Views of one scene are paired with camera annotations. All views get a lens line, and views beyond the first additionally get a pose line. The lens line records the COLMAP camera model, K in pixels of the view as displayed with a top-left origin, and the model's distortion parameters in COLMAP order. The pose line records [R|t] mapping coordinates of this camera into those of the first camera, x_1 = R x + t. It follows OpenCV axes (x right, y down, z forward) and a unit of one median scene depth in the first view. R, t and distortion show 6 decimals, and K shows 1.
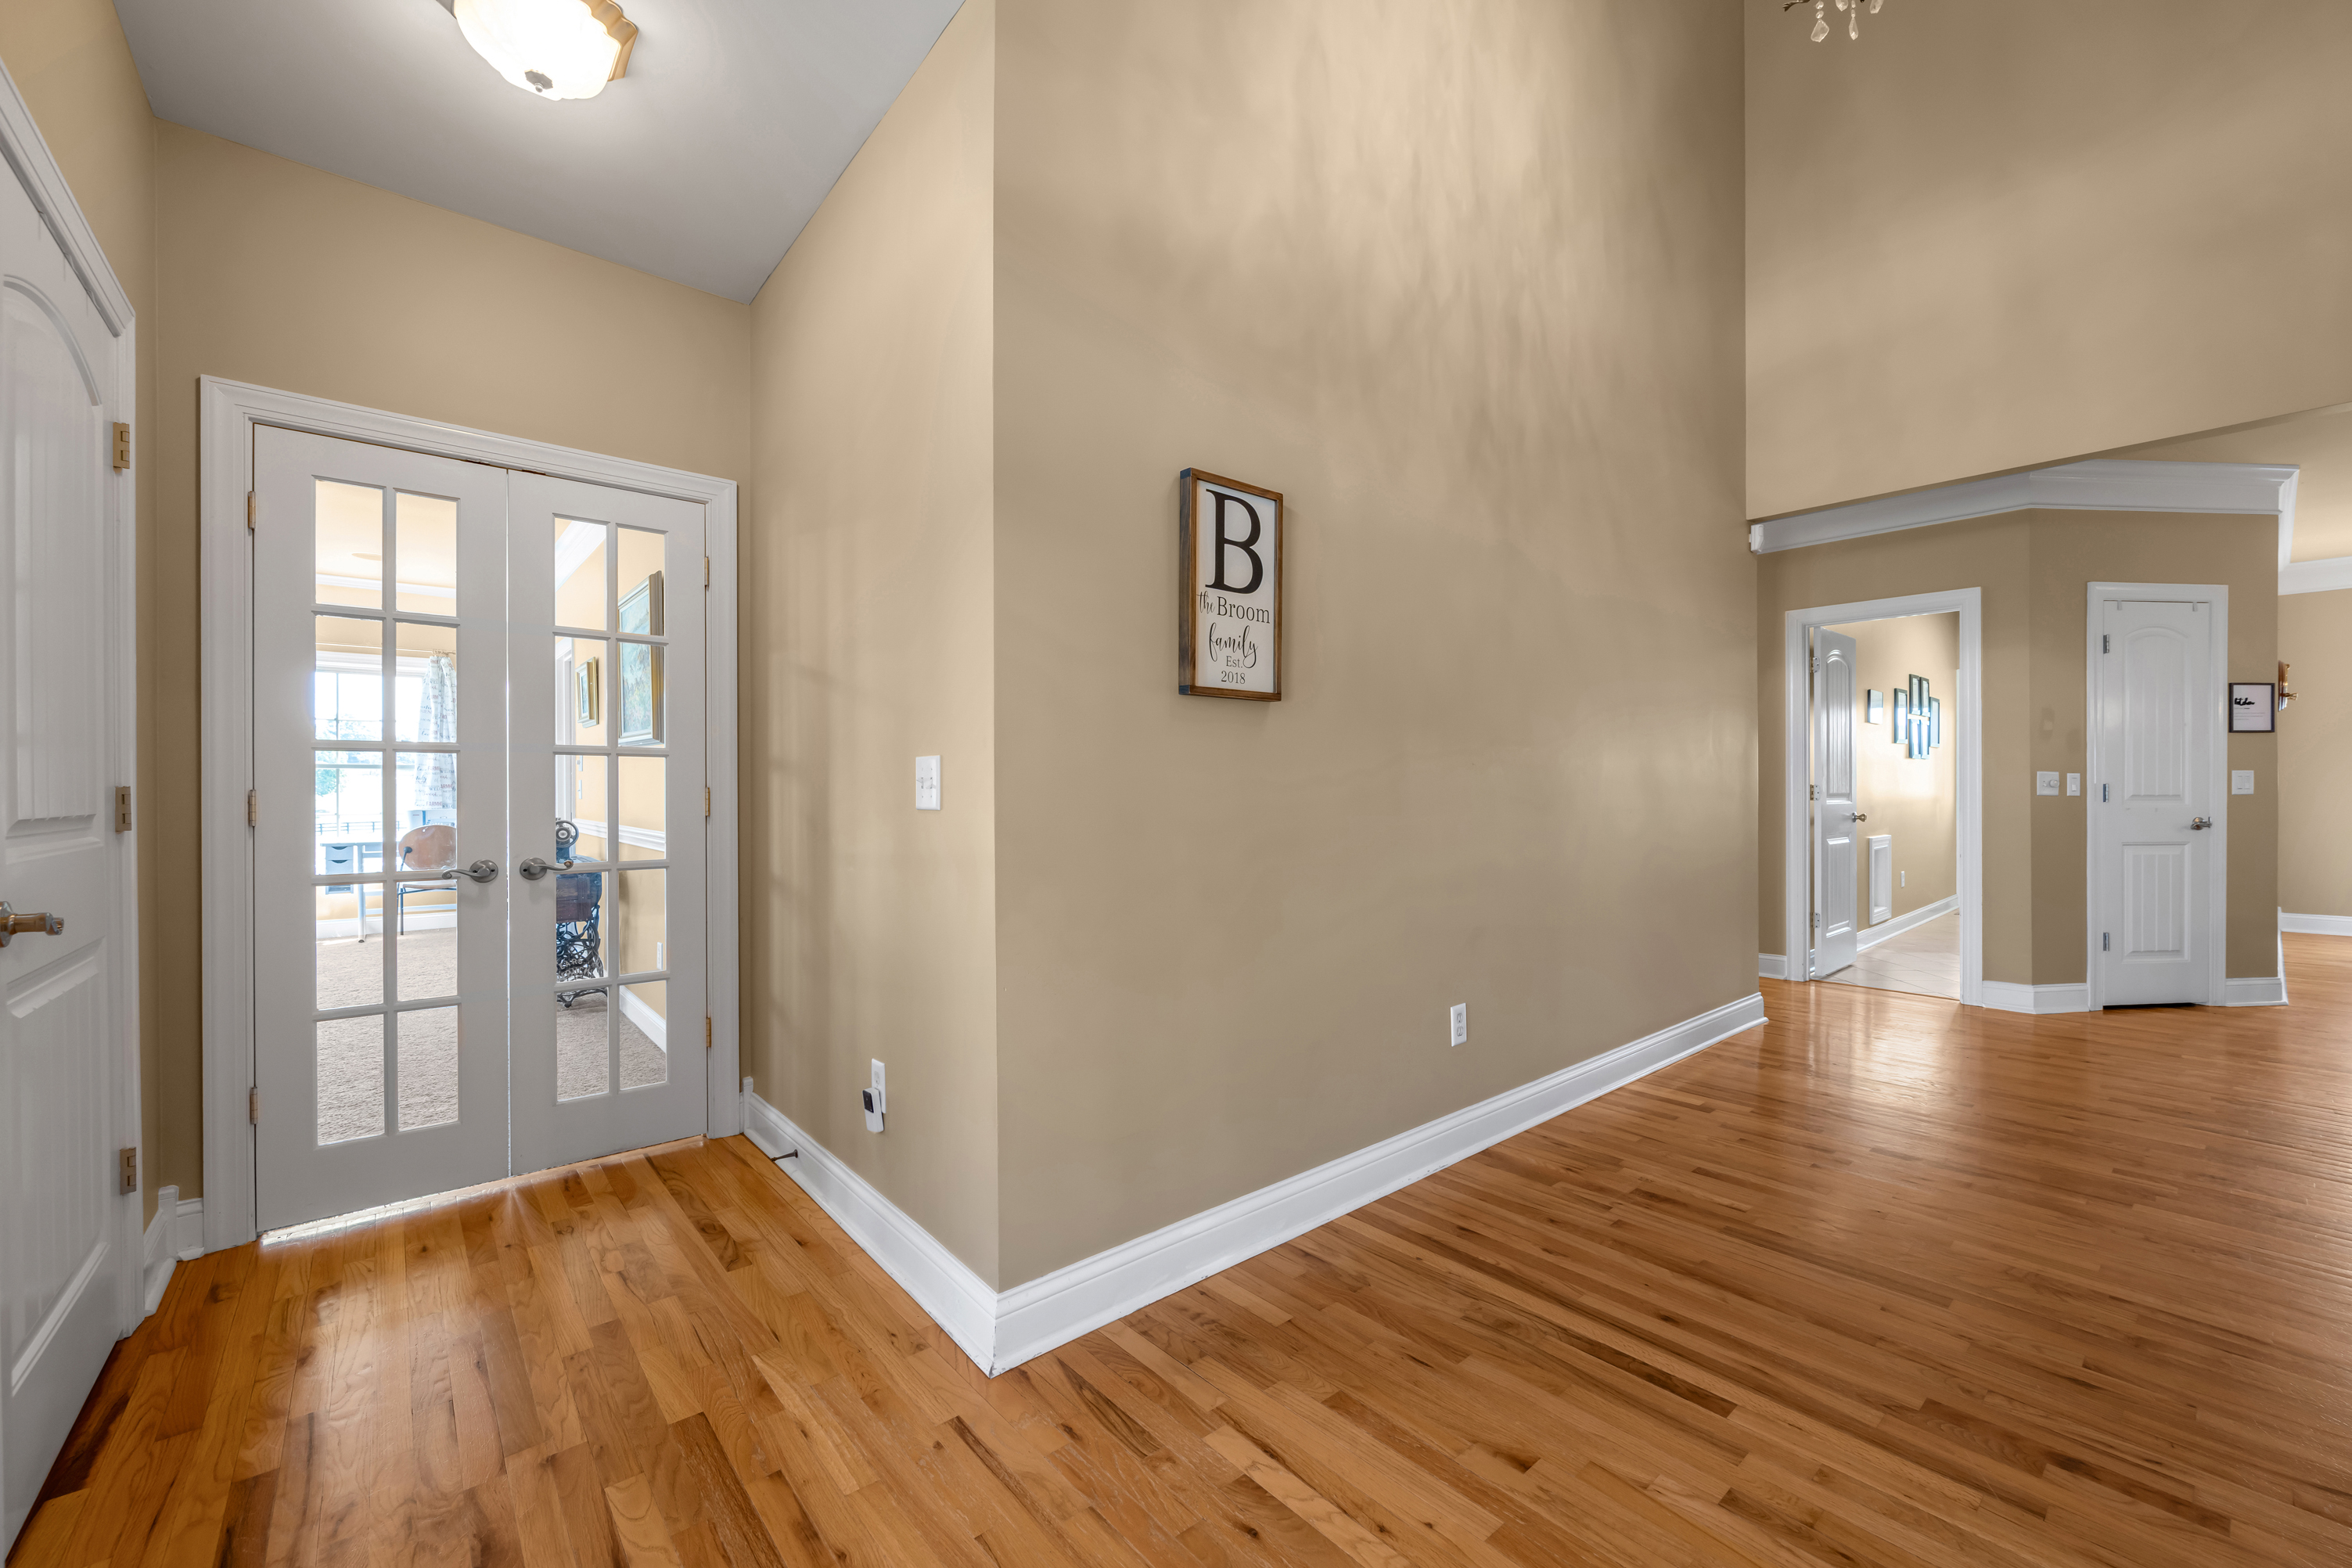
lens RADIAL K [[938.9, 0, 1186.7], [0, 938.9, 791.5], [0, 0, 1]] dist [-0.003689, 0.000862]
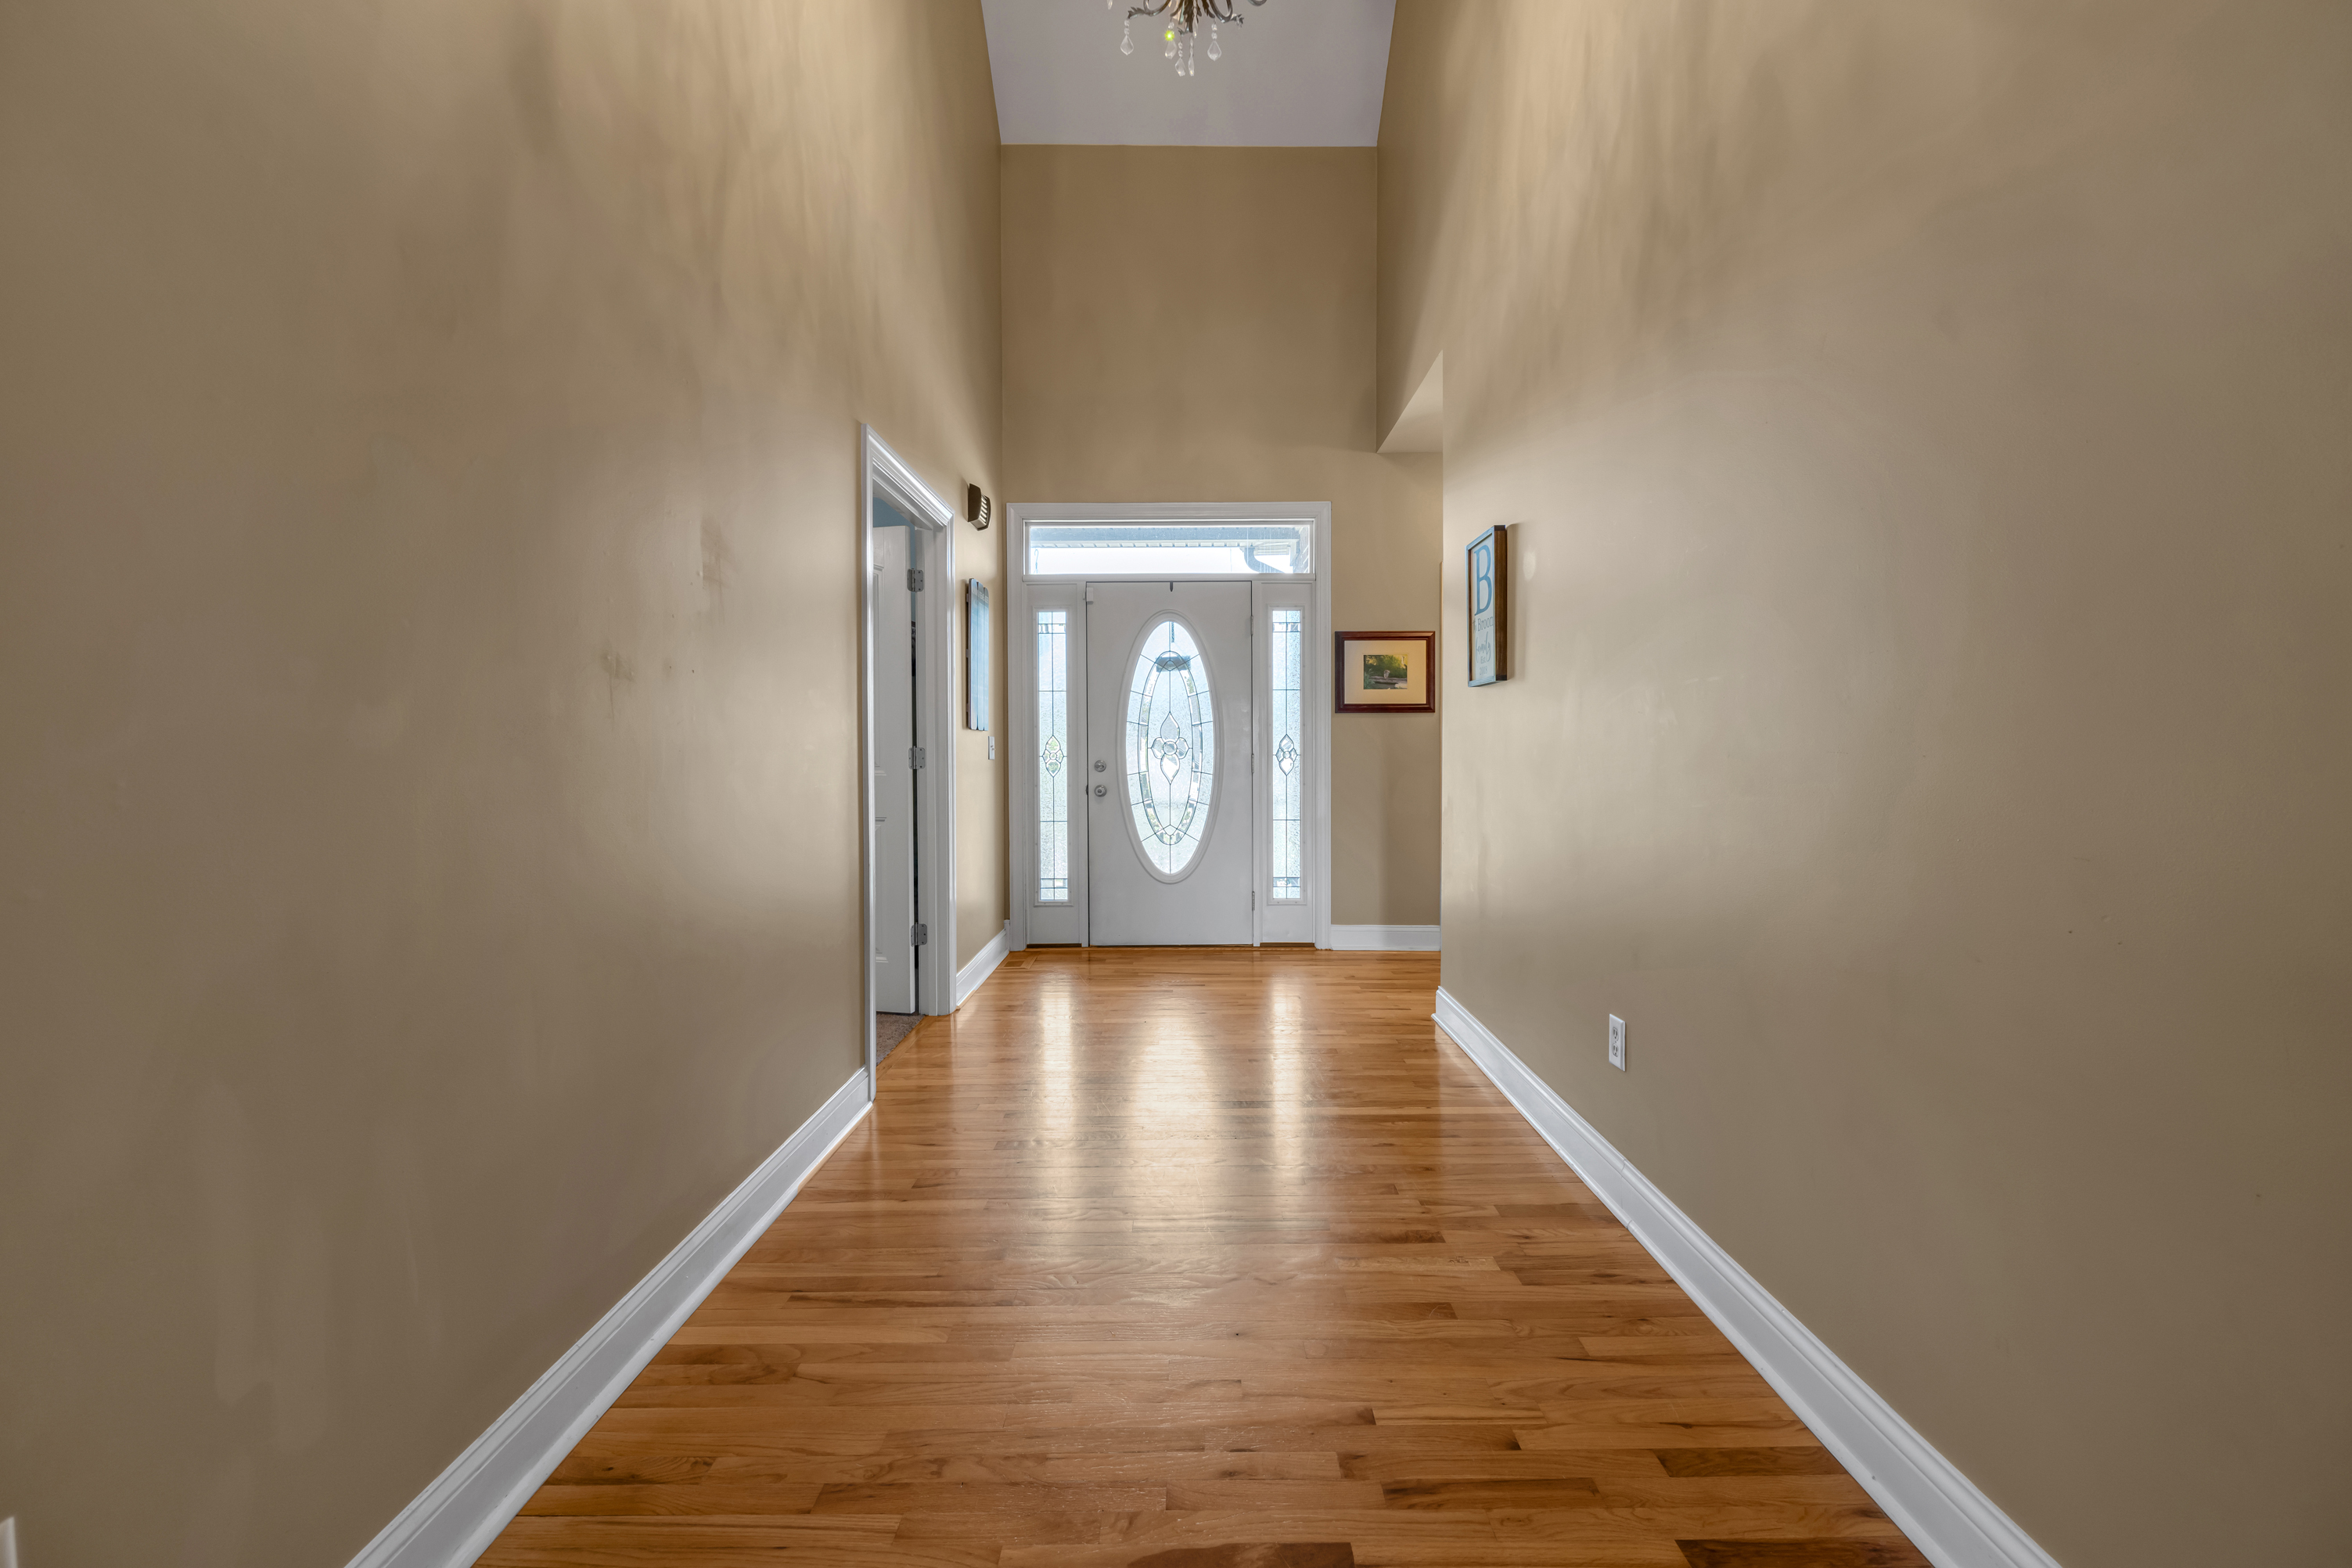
lens RADIAL K [[938.9, 0, 1185.2], [0, 938.9, 771.5], [0, 0, 1]] dist [-0.003689, 0.000862]
pose [[-0.651952, 0.029060, -0.757703, 1.454502], [0.007853, 0.999471, 0.031575, -0.008499], [0.758219, 0.014635, -0.651835, 1.604673]]
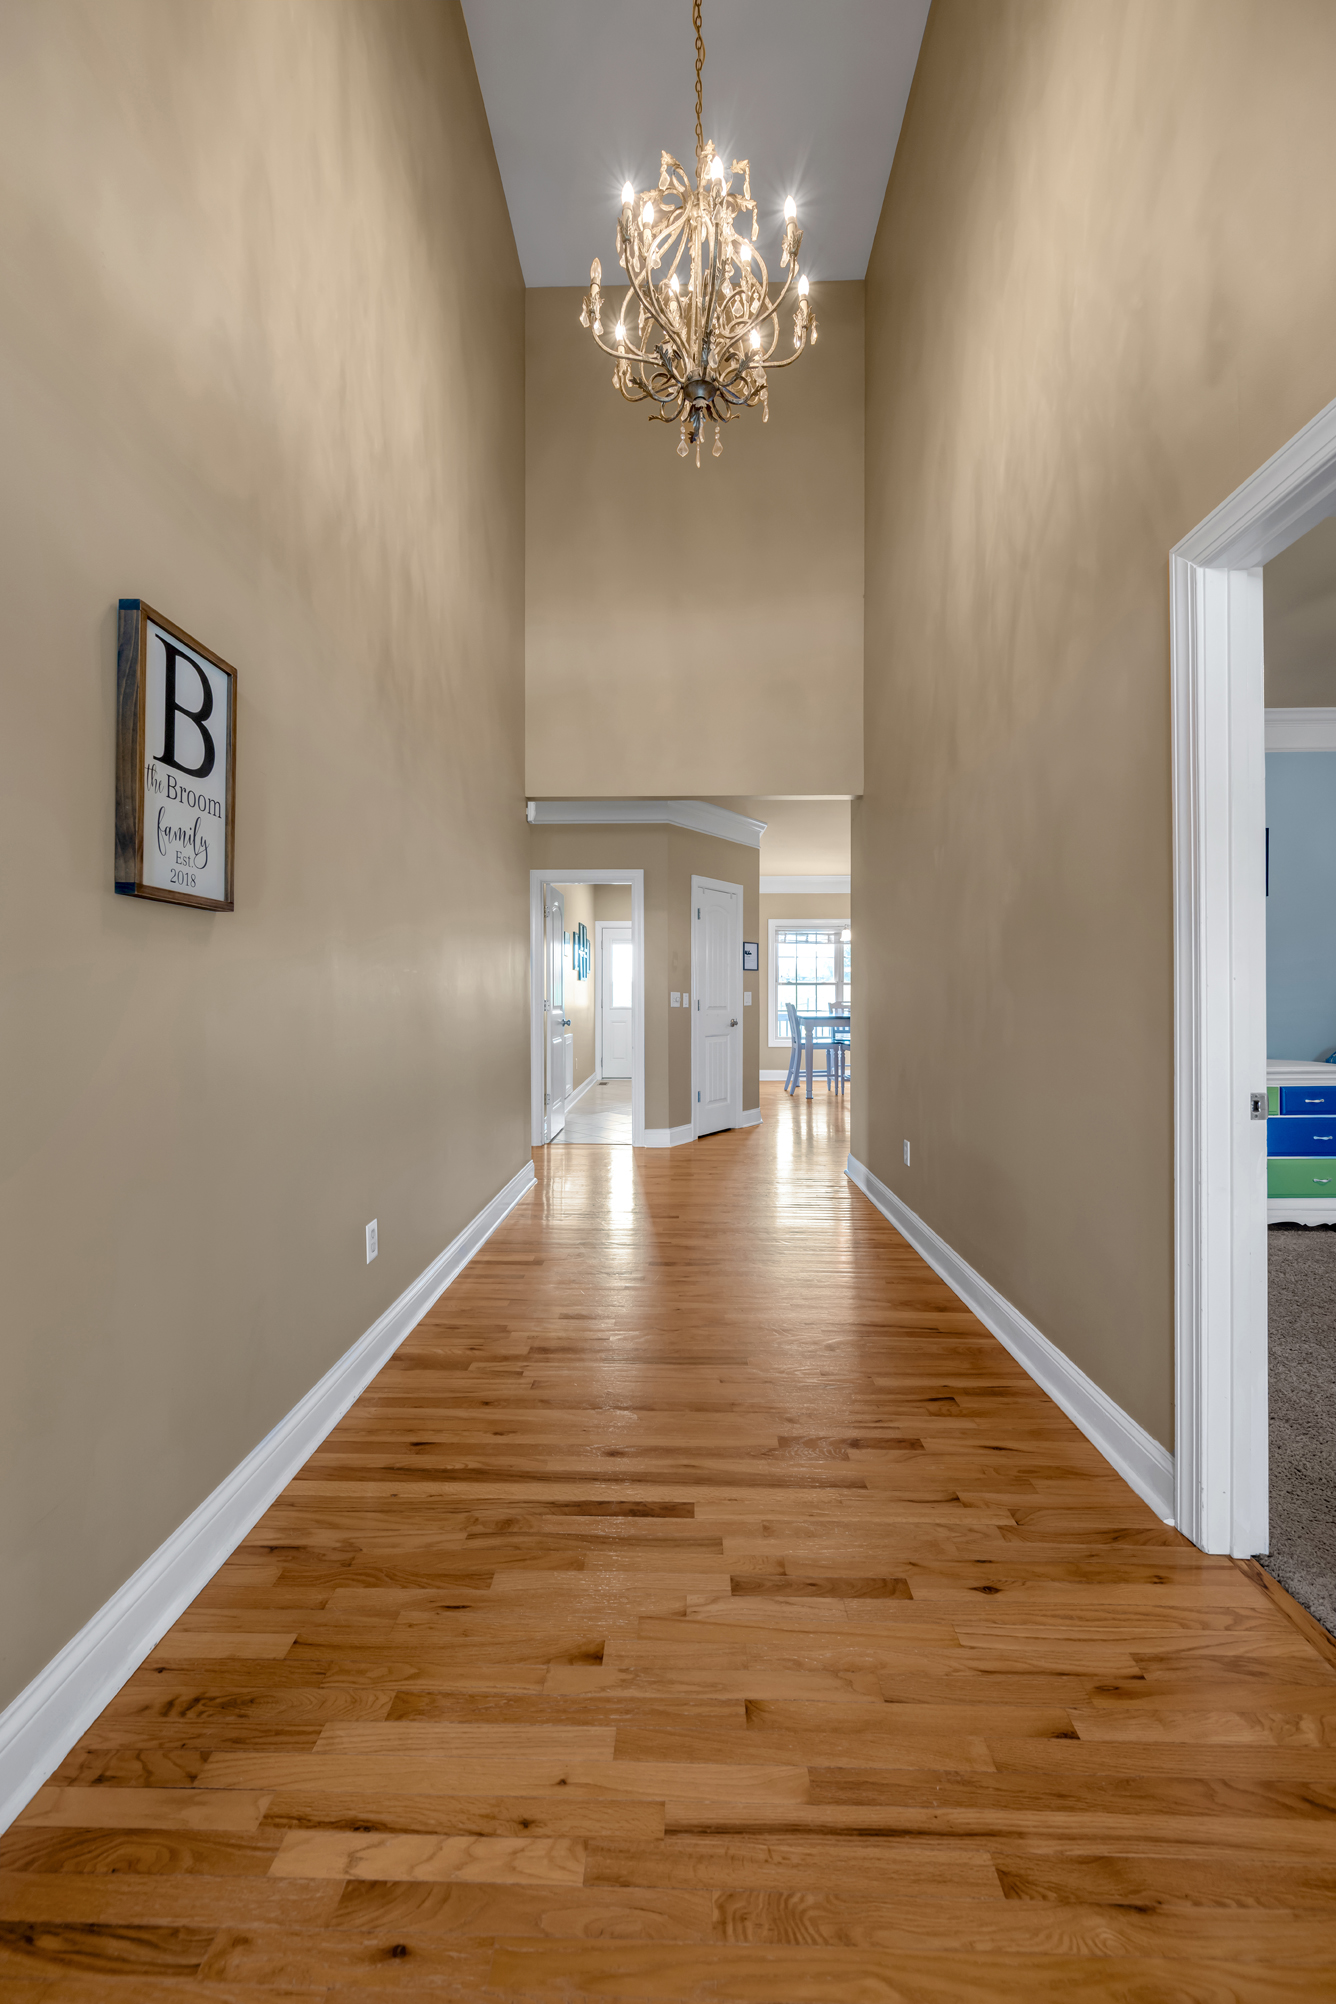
lens RADIAL K [[800.0, 0, 662.0], [0, 800.0, 996.1], [0, 0, 1]] dist [-0.003689, 0.000862]
pose [[0.671604, 0.002652, 0.740905, -0.184369], [0.001131, 0.999989, -0.004604, -0.016716], [-0.740909, 0.003930, 0.671594, 0.237026]]
